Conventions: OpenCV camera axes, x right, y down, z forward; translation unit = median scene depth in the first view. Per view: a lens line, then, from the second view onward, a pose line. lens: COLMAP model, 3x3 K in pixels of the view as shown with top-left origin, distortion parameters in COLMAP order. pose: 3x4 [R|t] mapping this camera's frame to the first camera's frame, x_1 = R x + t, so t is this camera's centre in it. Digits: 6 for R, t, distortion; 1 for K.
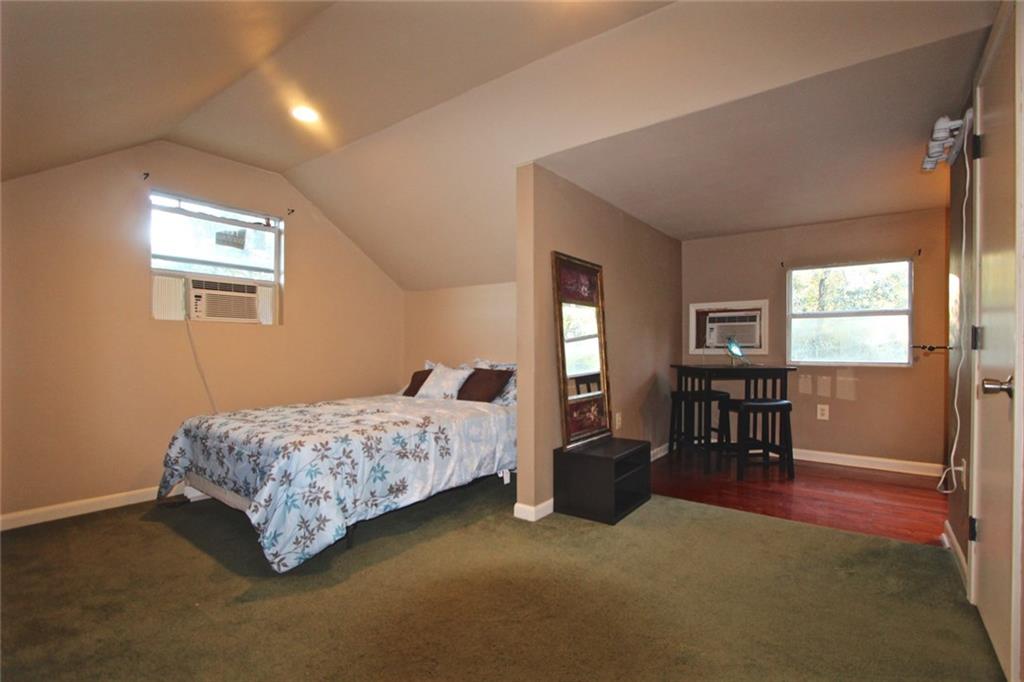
lens RADIAL K [[473.3, 0, 512.6], [0, 473.3, 345.6], [0, 0, 1]] dist [-0.012982, 0.000394]
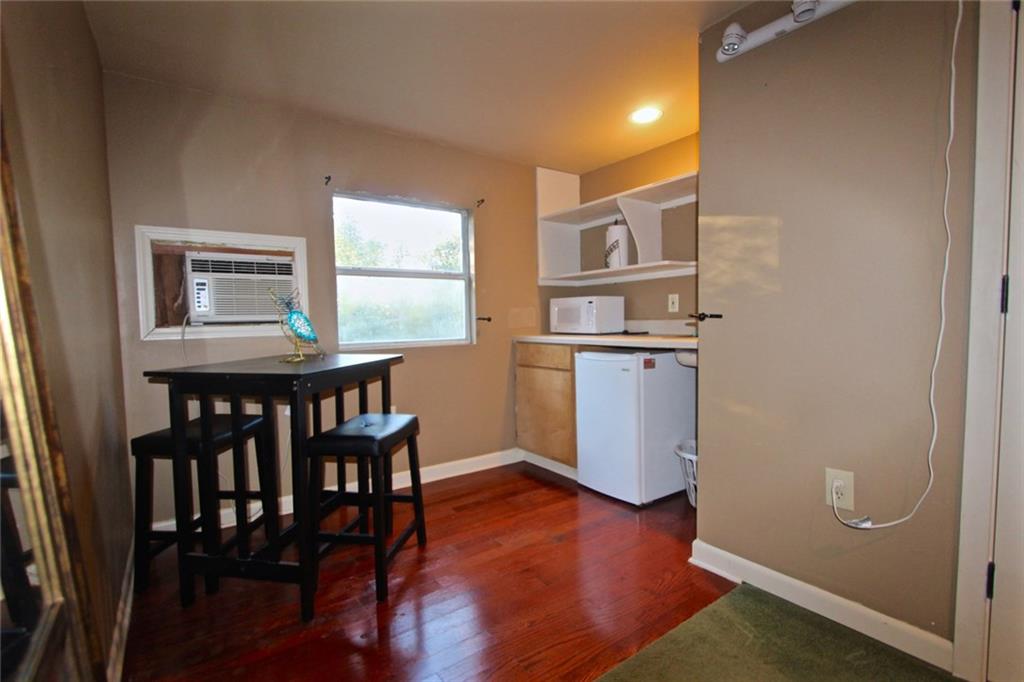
lens RADIAL K [[473.3, 0, 511.6], [0, 473.3, 345.4], [0, 0, 1]] dist [-0.012982, 0.000394]
pose [[0.286303, -0.056425, 0.956476, 0.061238], [0.016109, 0.998407, 0.054077, 0.004819], [-0.958004, -0.000074, 0.286756, 0.593357]]
